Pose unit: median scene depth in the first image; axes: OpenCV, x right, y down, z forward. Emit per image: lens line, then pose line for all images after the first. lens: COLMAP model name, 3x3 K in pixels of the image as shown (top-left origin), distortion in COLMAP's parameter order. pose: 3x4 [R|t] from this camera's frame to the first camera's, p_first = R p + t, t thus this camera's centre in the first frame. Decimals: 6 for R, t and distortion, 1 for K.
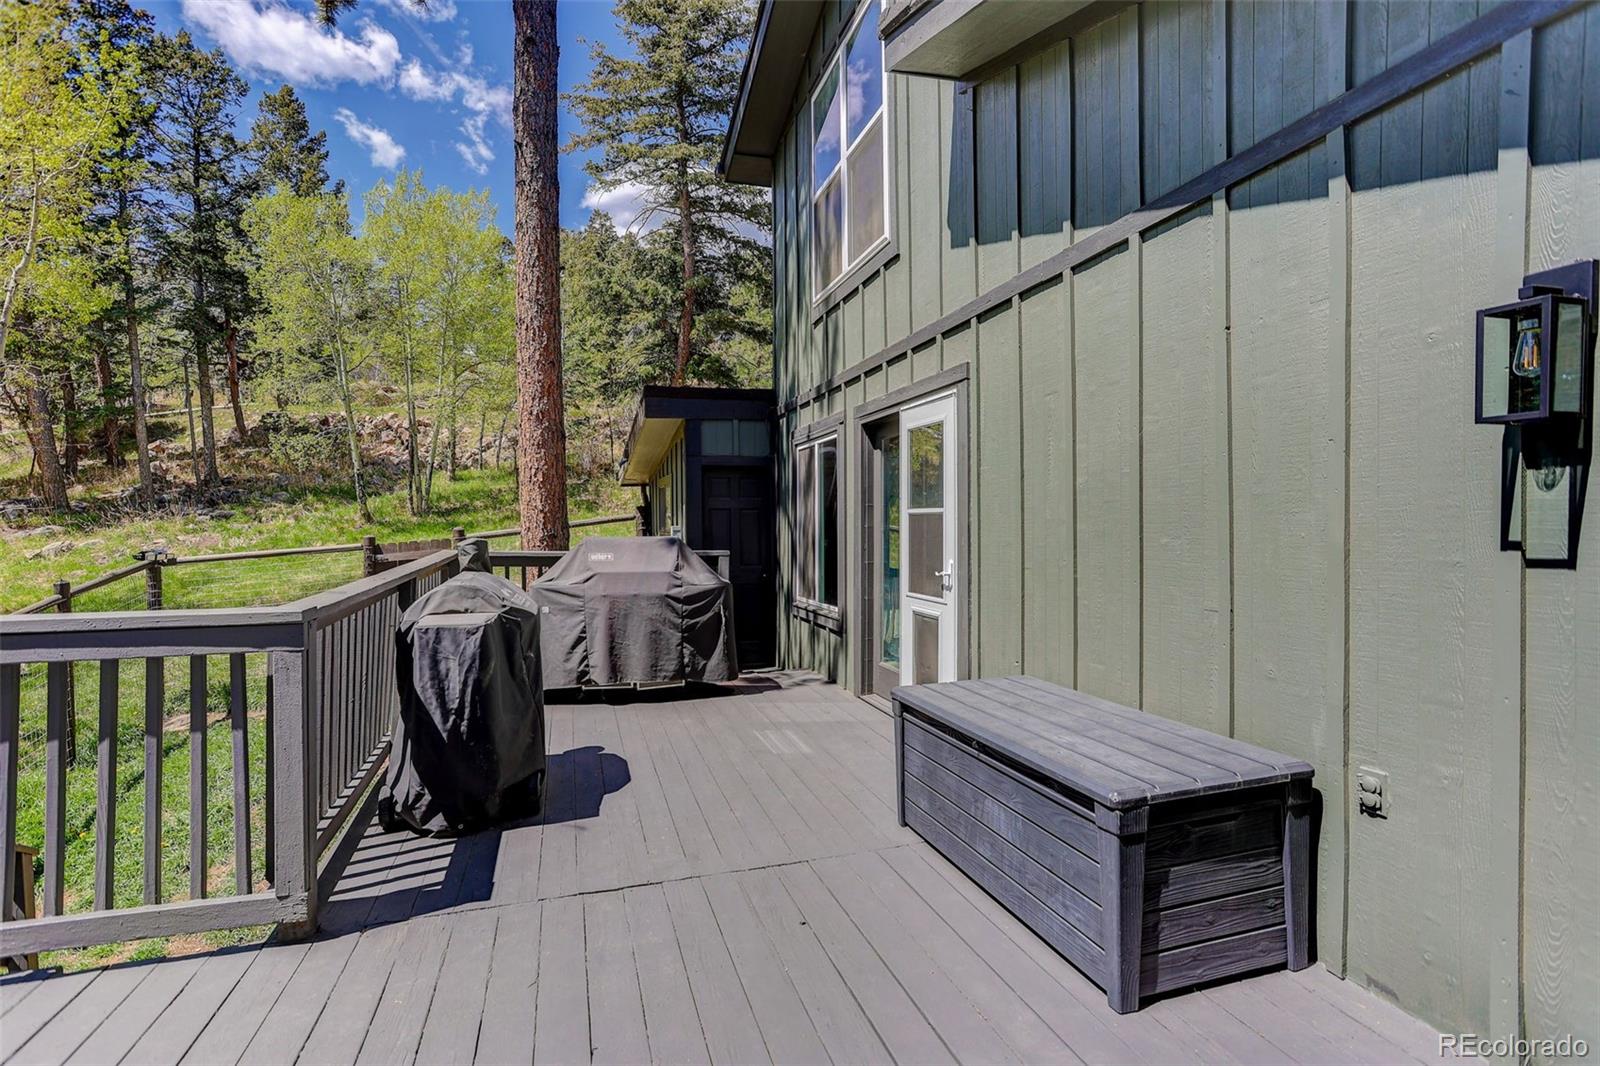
lens RADIAL K [[768.8, 0, 790.1], [0, 768.8, 527.2], [0, 0, 1]] dist [-0.017255, 0.002504]
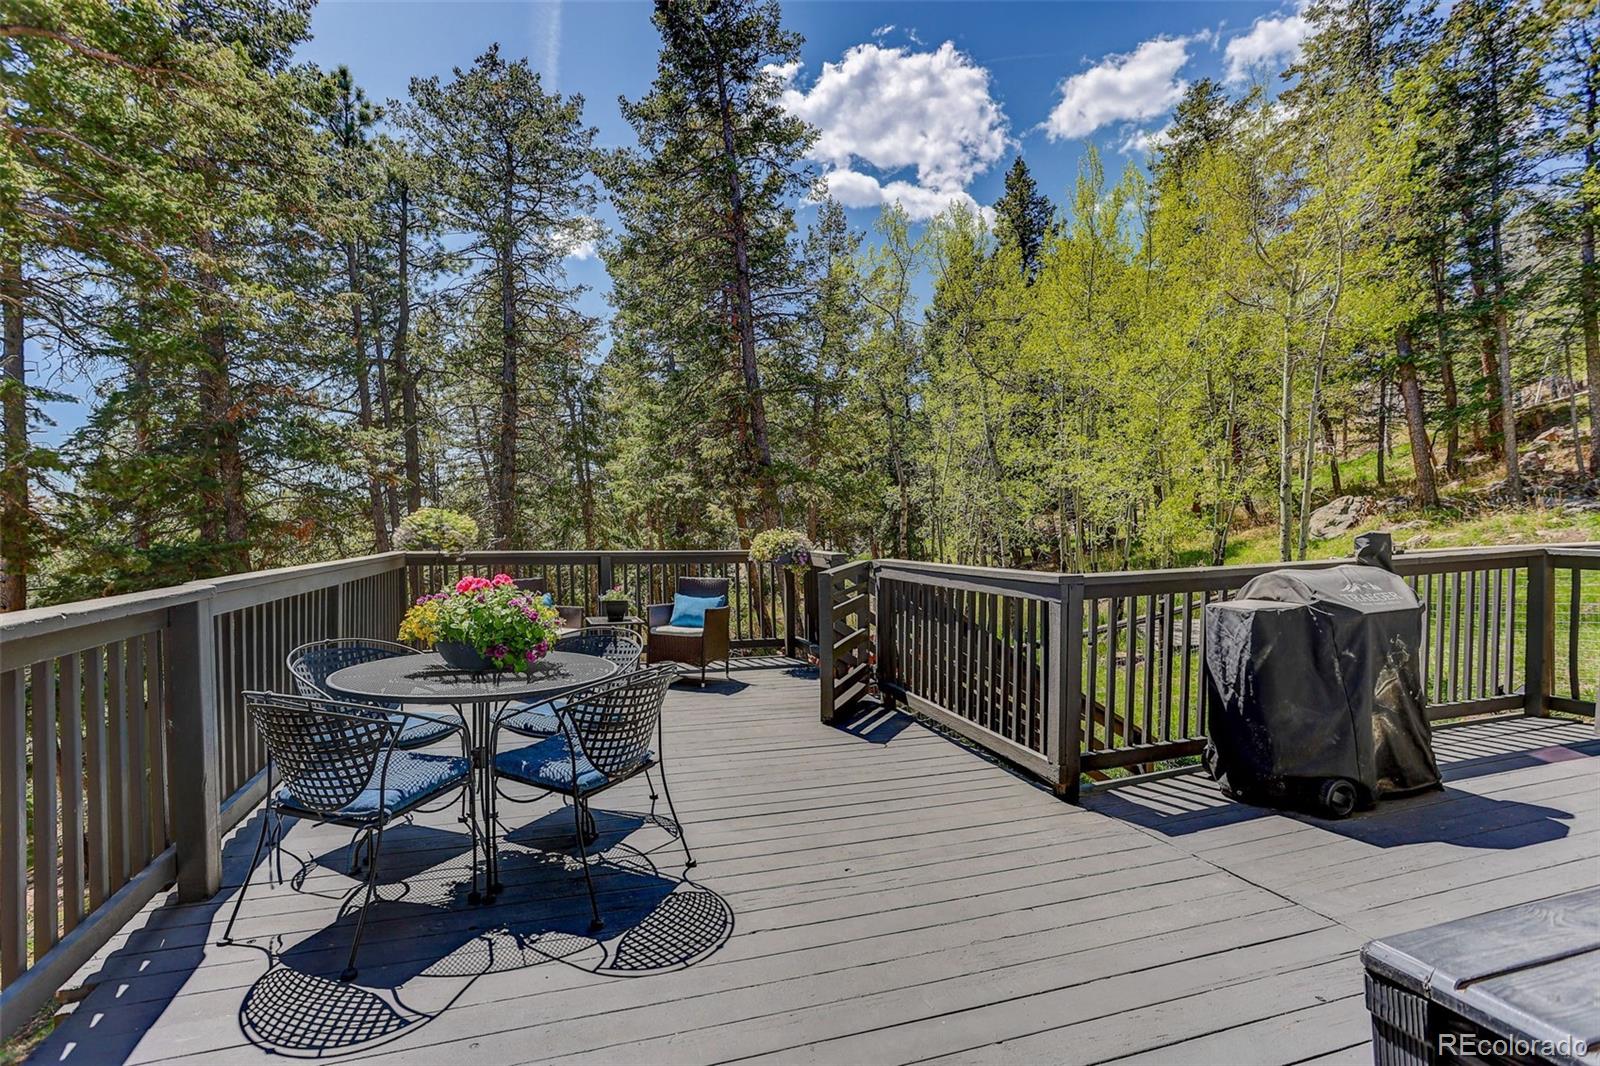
lens RADIAL K [[768.8, 0, 793.7], [0, 768.8, 539.7], [0, 0, 1]] dist [-0.017255, 0.002504]
pose [[0.049809, 0.021073, -0.998536, 0.598558], [0.002908, 0.999770, 0.021244, 0.004999], [0.998755, -0.003961, 0.049736, 0.299414]]
